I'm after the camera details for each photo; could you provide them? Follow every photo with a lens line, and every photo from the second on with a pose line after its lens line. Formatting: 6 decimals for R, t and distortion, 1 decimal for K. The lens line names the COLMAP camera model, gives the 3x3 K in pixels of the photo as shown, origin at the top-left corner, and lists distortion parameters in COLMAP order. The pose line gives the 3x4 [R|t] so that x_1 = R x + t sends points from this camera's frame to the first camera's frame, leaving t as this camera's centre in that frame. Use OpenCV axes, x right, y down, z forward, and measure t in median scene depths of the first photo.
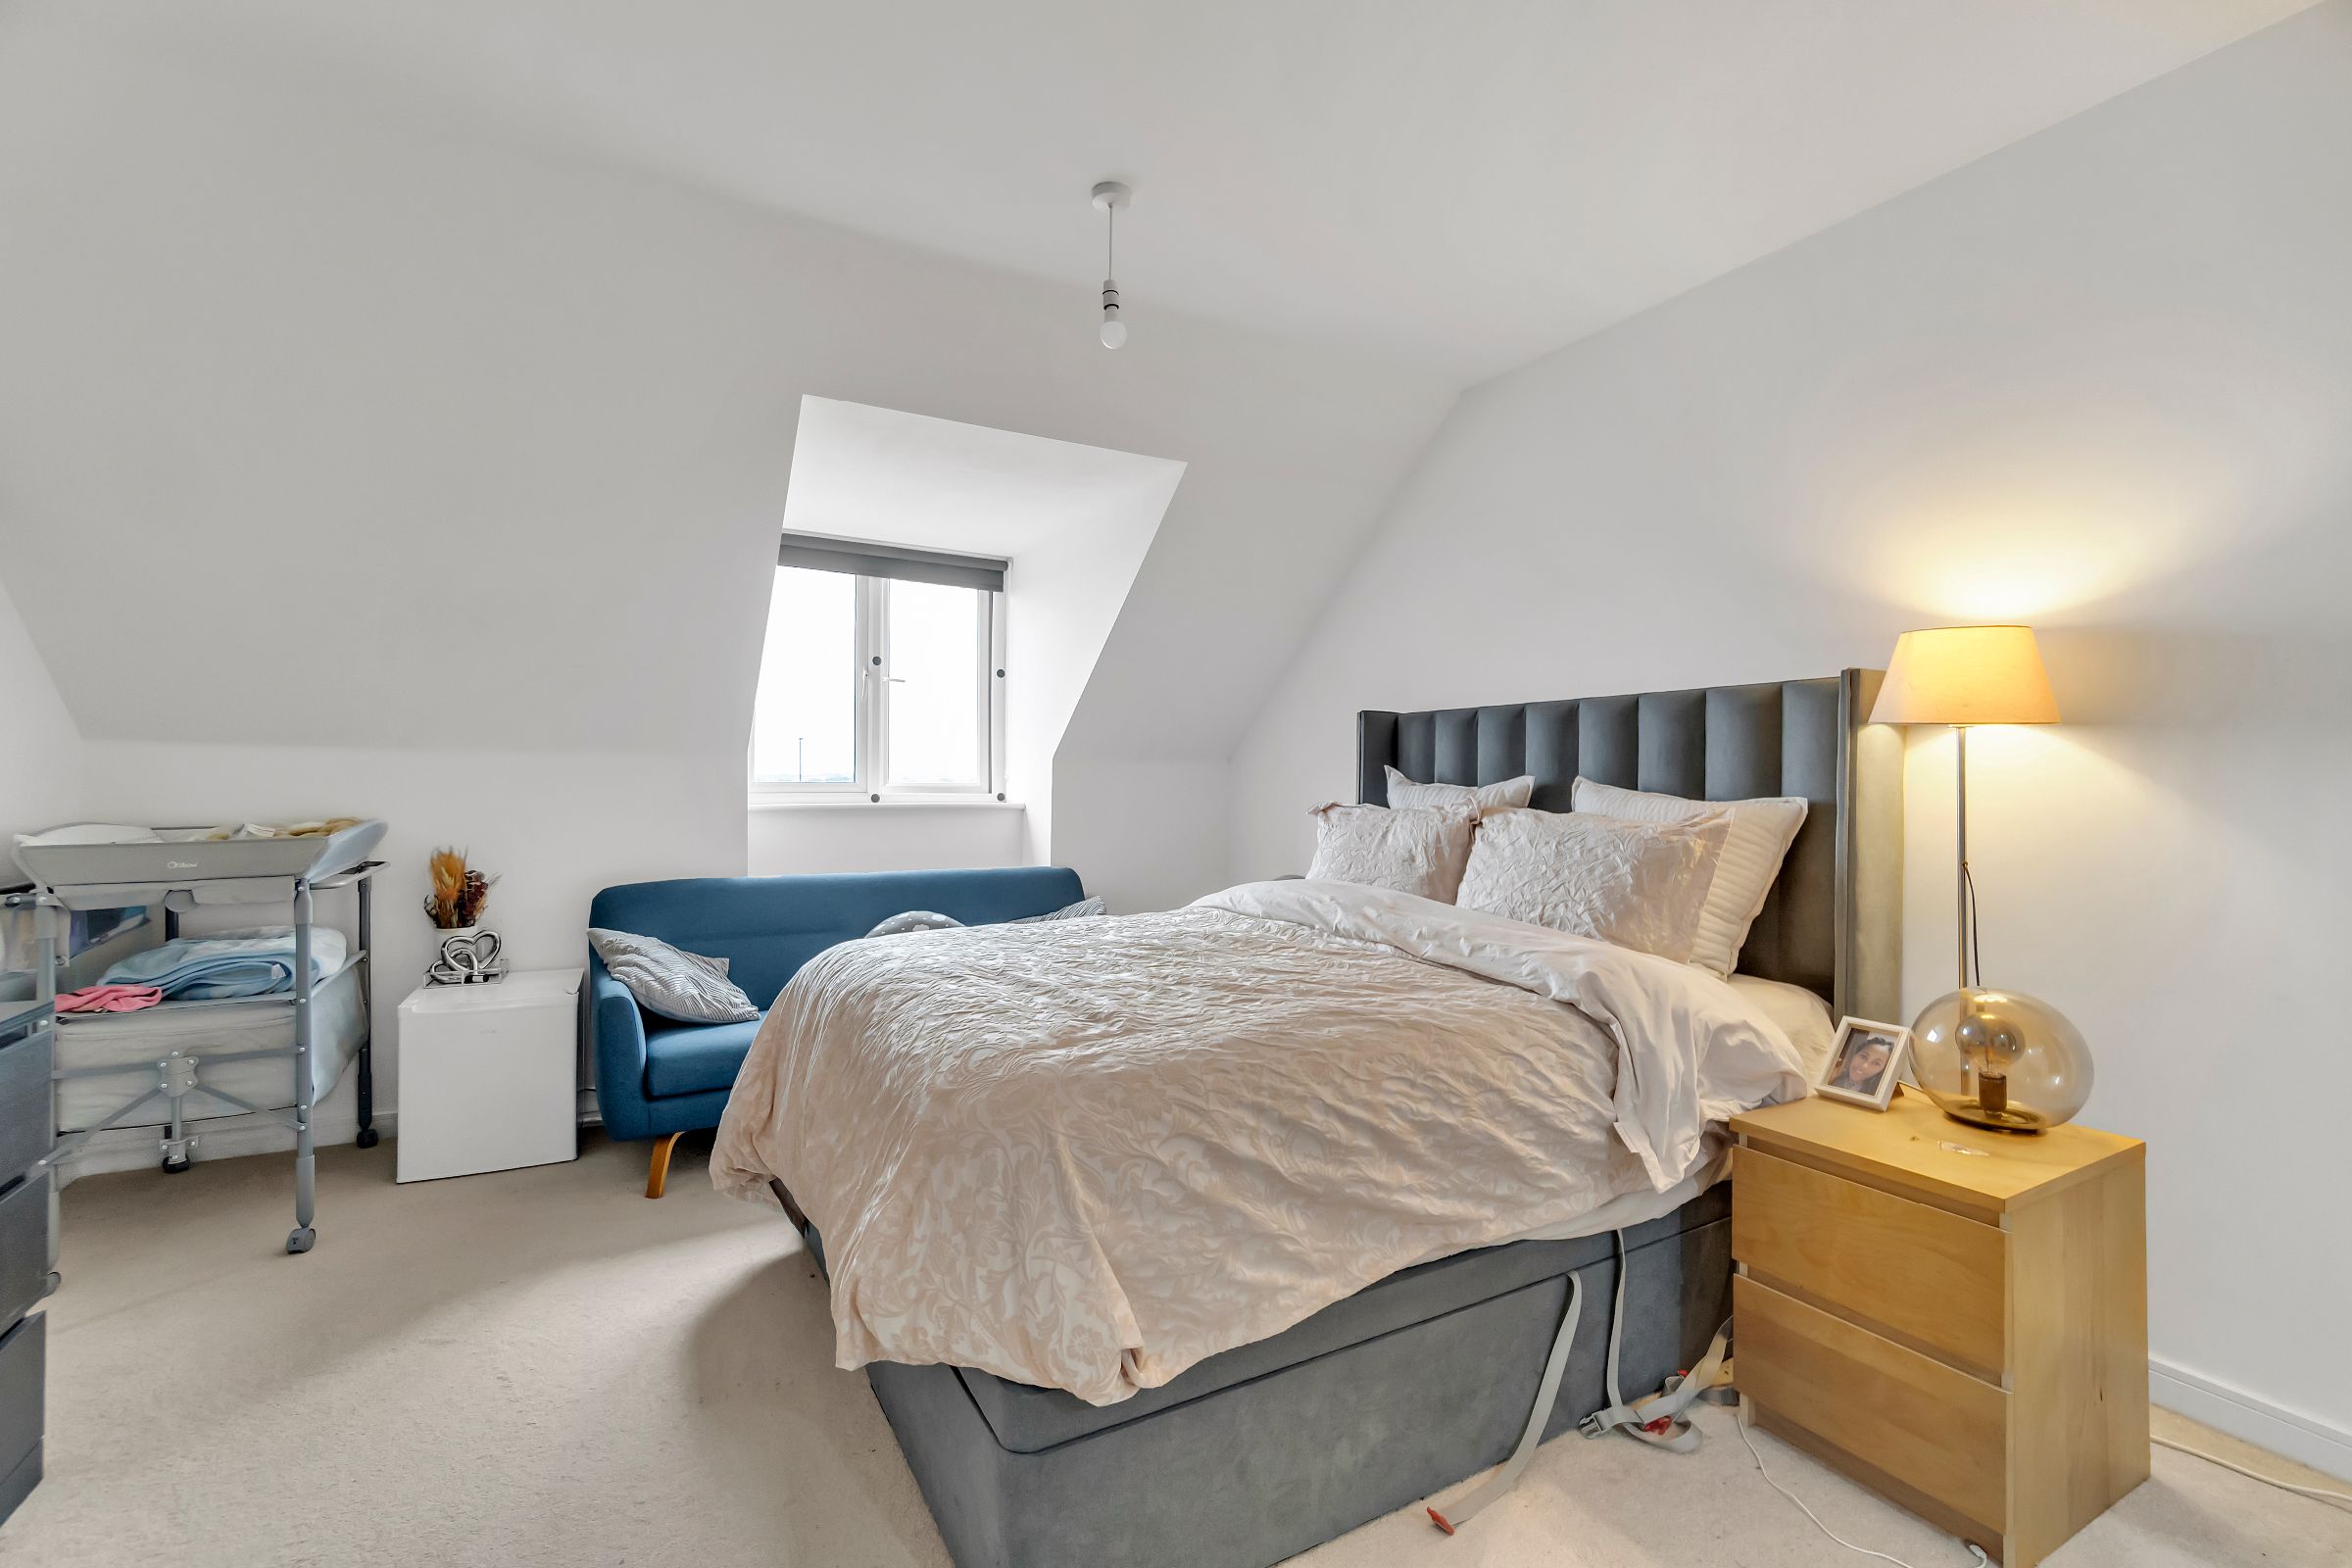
lens RADIAL K [[1025.3, 0, 1180.5], [0, 1025.3, 780.5], [0, 0, 1]] dist [-0.020986, -0.000284]
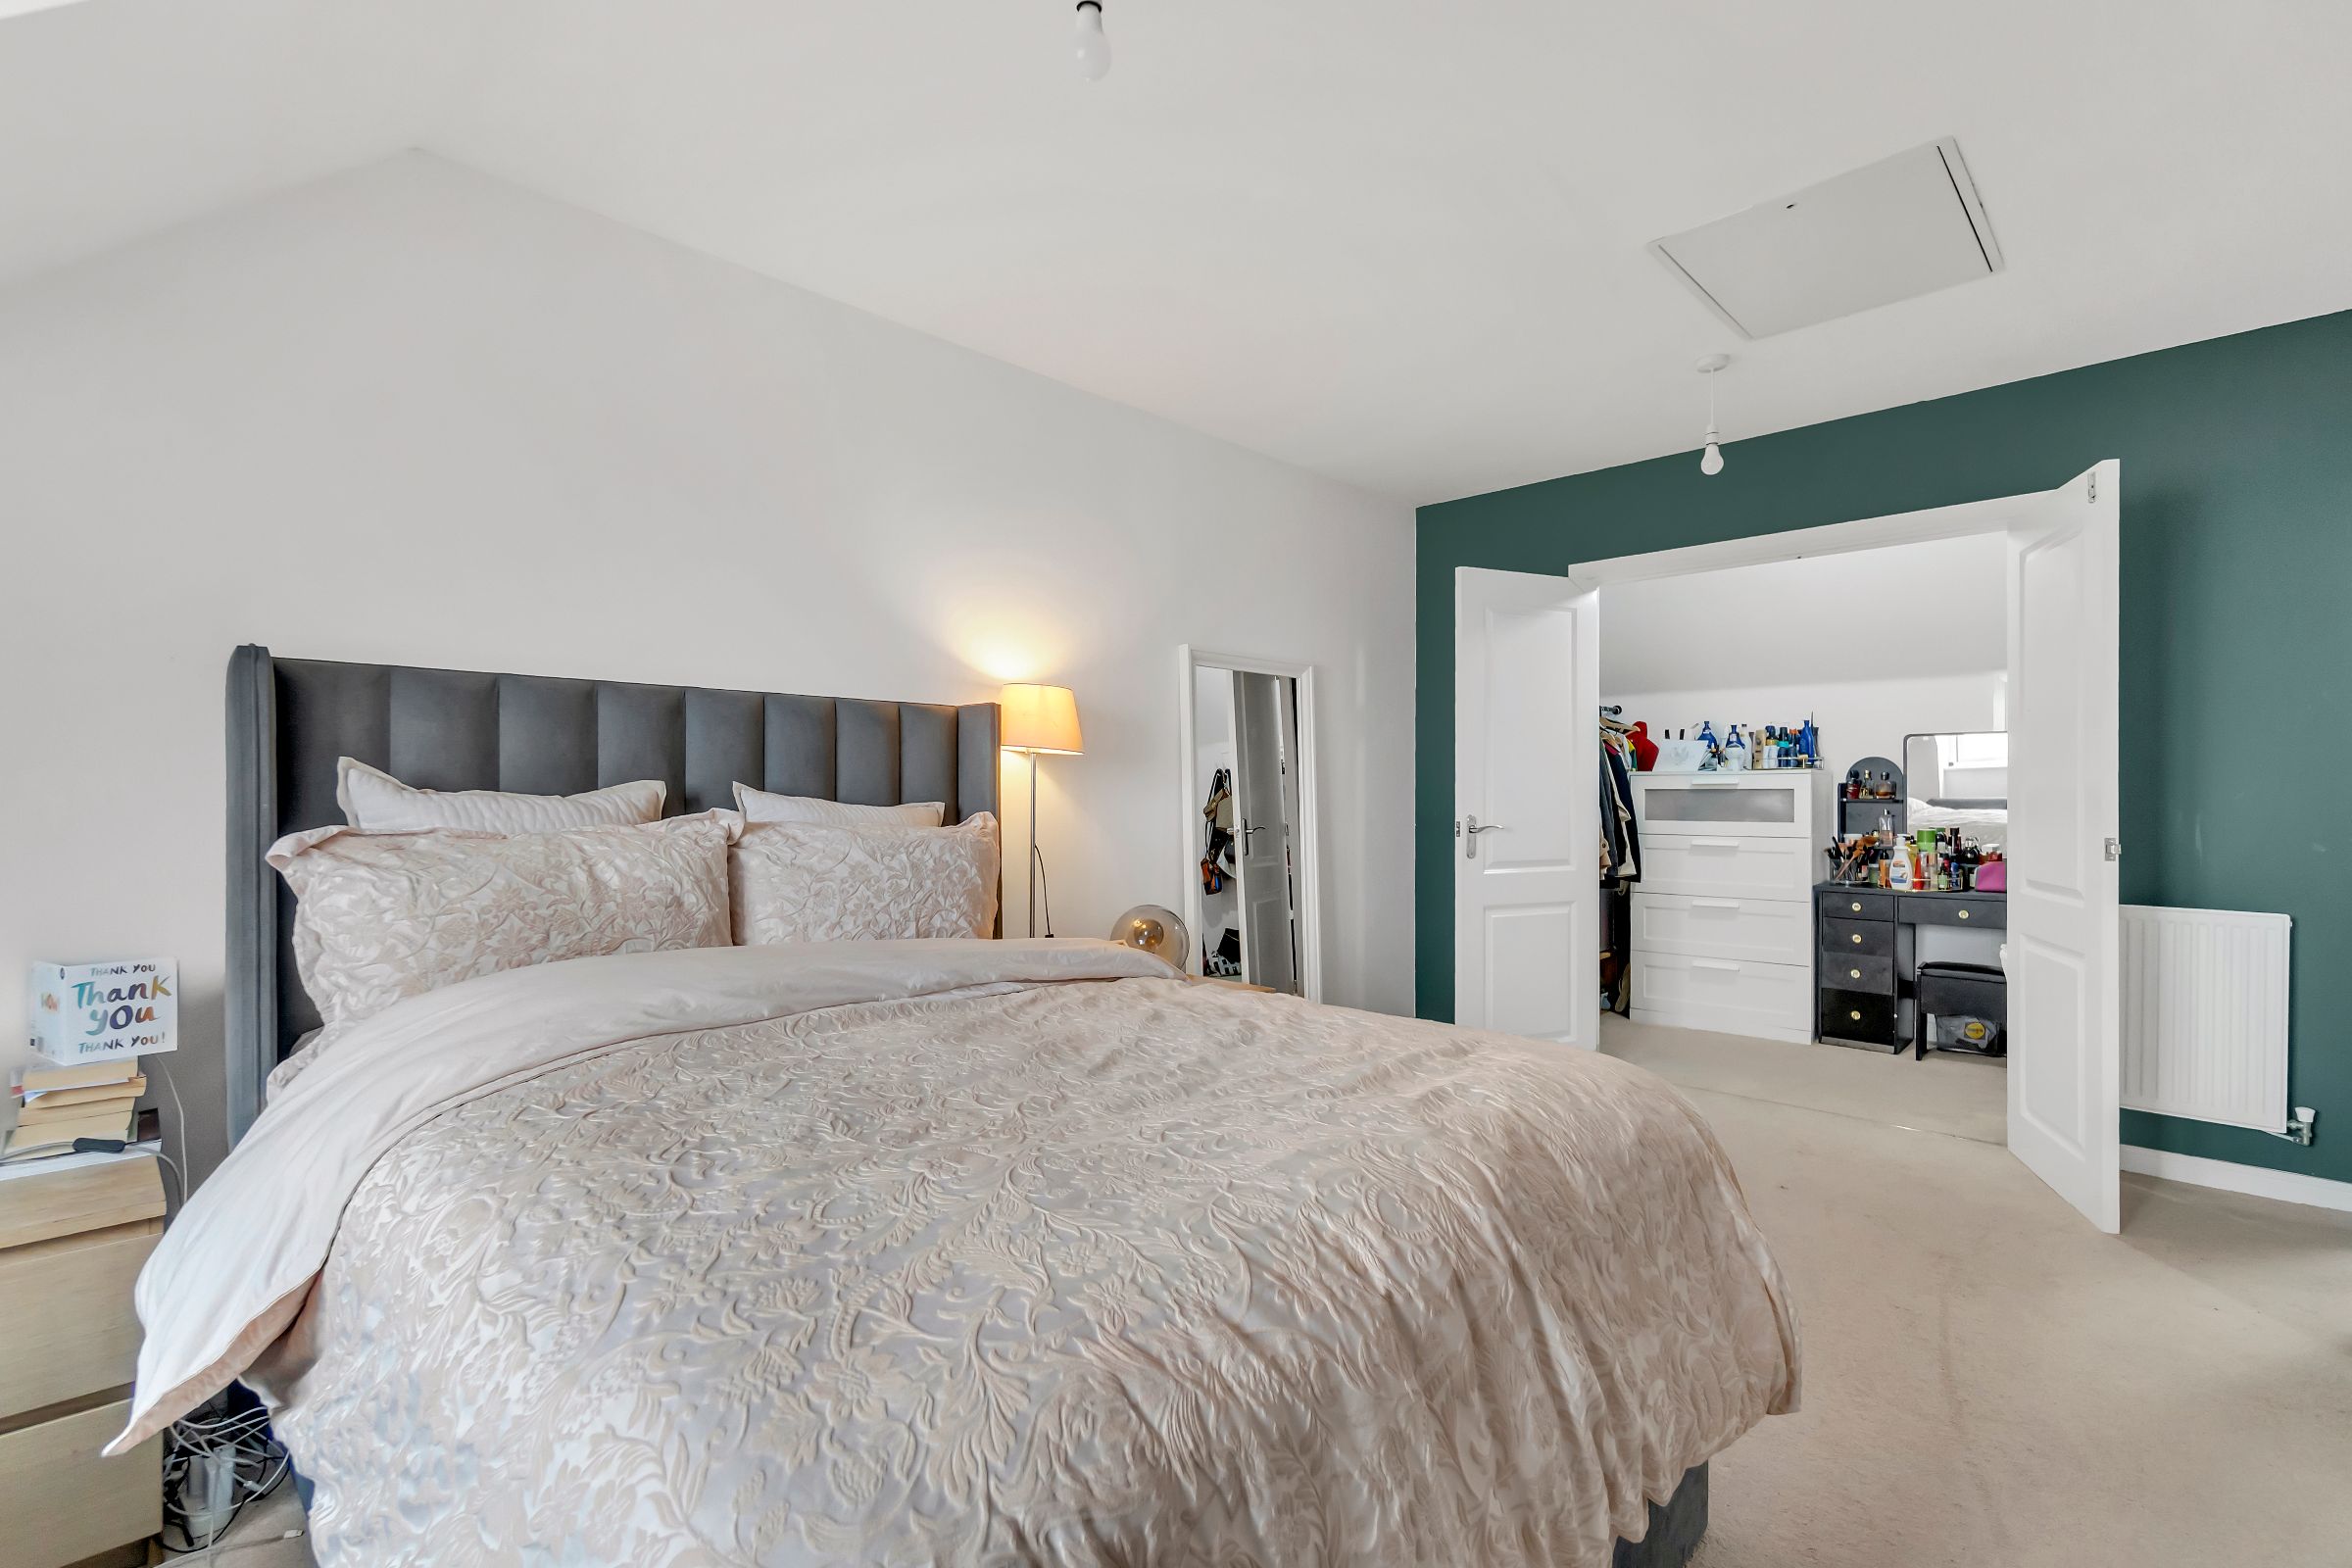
lens RADIAL K [[1025.3, 0, 1182.2], [0, 1025.3, 793.1], [0, 0, 1]] dist [-0.020986, -0.000284]
pose [[-0.261044, -0.008590, 0.965289, -0.539599], [-0.004620, 0.999960, 0.007649, -0.004065], [-0.965316, -0.002463, -0.261073, 0.870534]]
